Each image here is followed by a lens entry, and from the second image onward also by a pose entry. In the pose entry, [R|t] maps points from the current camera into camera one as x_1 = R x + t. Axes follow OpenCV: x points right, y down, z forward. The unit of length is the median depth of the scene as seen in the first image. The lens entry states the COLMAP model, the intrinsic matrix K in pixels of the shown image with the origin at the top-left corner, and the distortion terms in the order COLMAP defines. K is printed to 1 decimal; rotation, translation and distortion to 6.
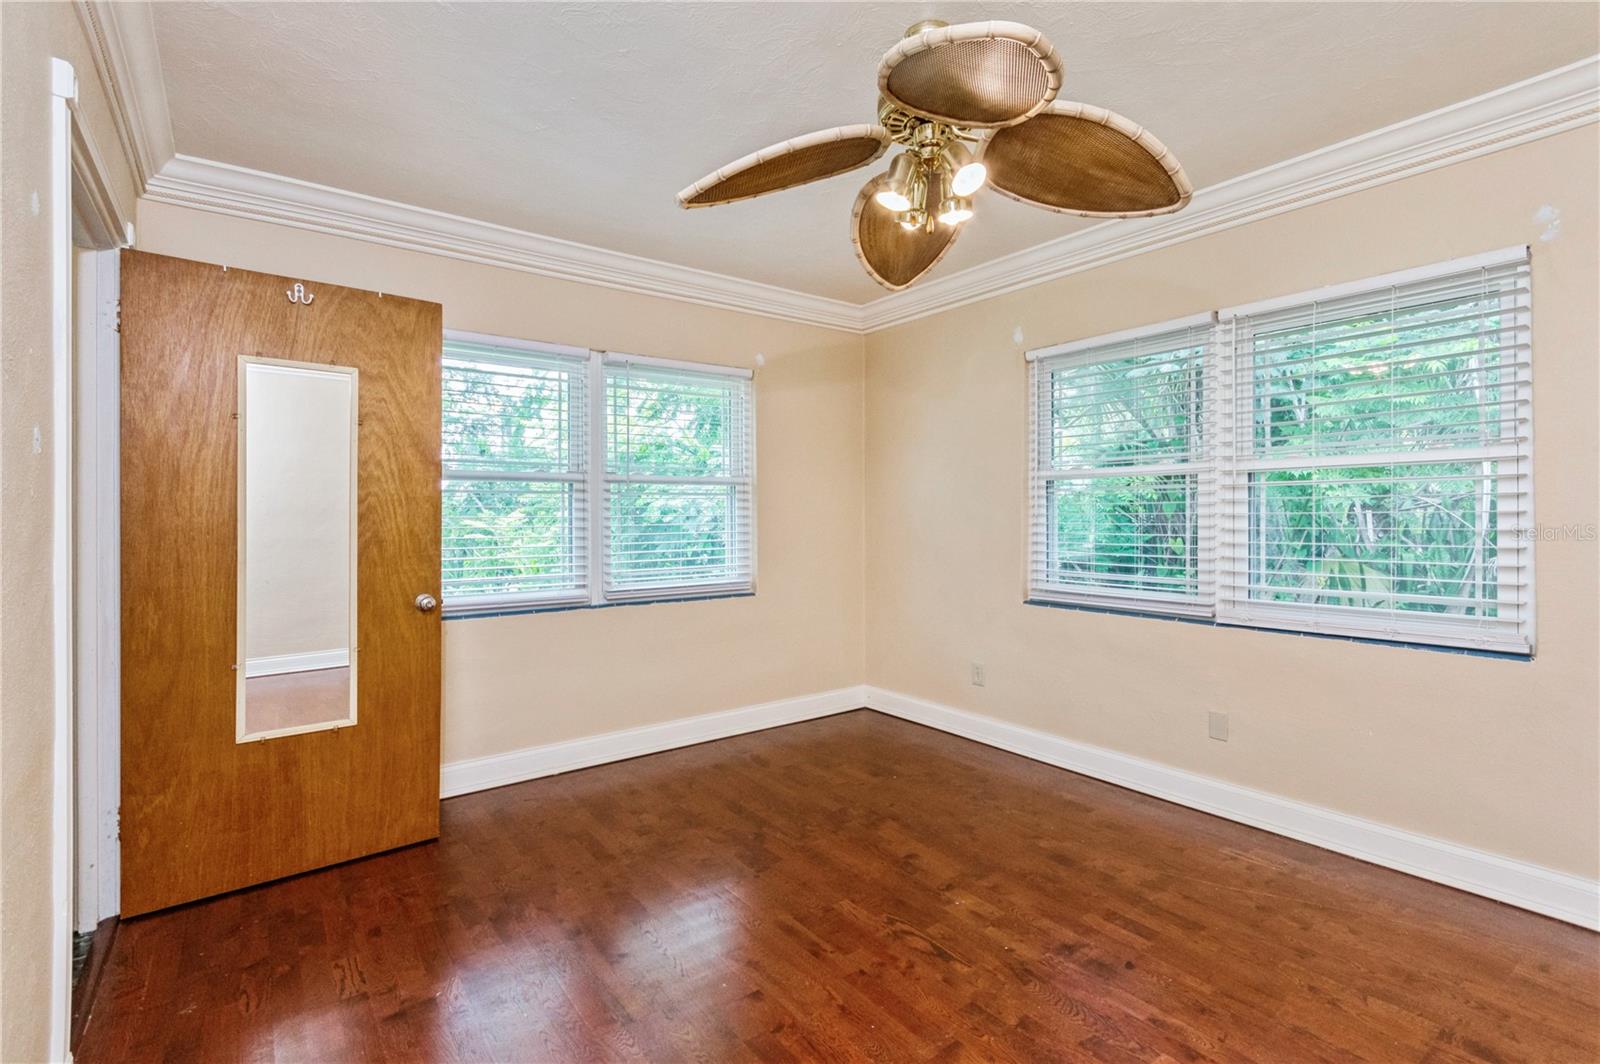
lens RADIAL K [[731.8, 0, 806.1], [0, 731.8, 526.2], [0, 0, 1]] dist [-0.003022, -0.001591]
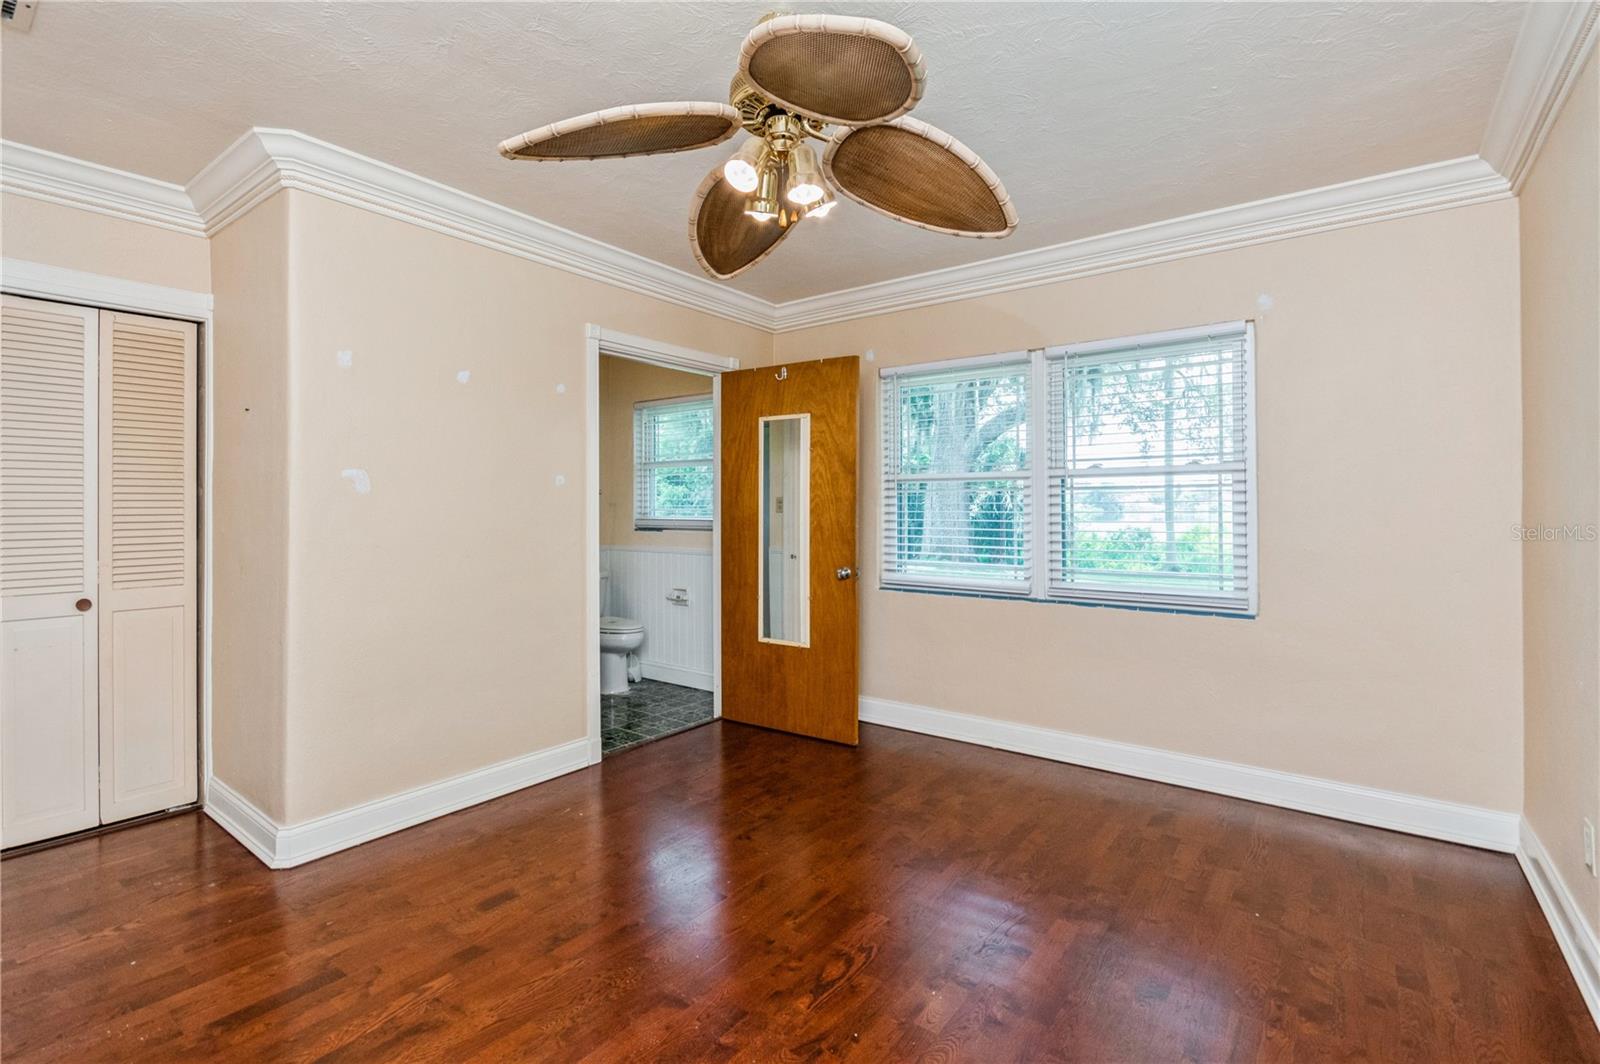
lens RADIAL K [[731.8, 0, 803.7], [0, 731.8, 515.8], [0, 0, 1]] dist [-0.003022, -0.001591]
pose [[0.275125, 0.009664, -0.961360, 0.785770], [-0.017969, 0.999826, 0.004908, -0.009370], [0.961240, 0.015924, 0.275251, 0.531104]]
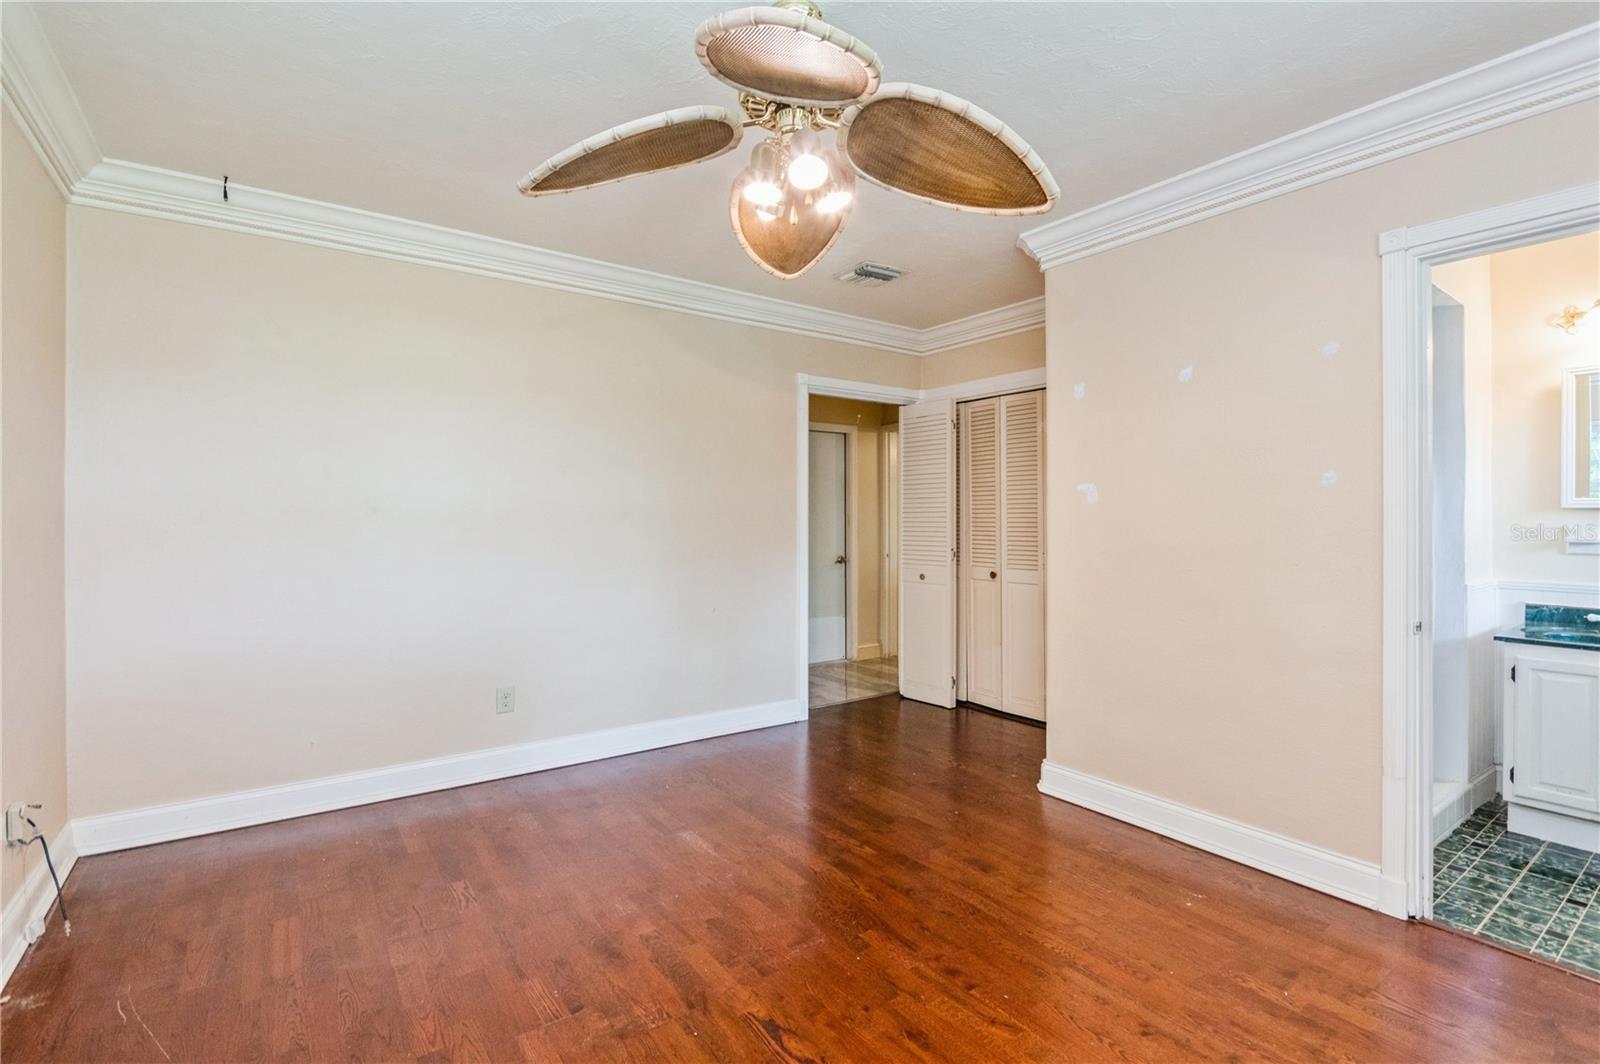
lens RADIAL K [[731.8, 0, 799.0], [0, 731.8, 517.1], [0, 0, 1]] dist [-0.003022, -0.001591]
pose [[-0.999517, -0.003096, 0.030927, 0.097272], [-0.002697, 0.999913, 0.012949, -0.016929], [-0.030964, 0.012860, -0.999438, 1.368886]]
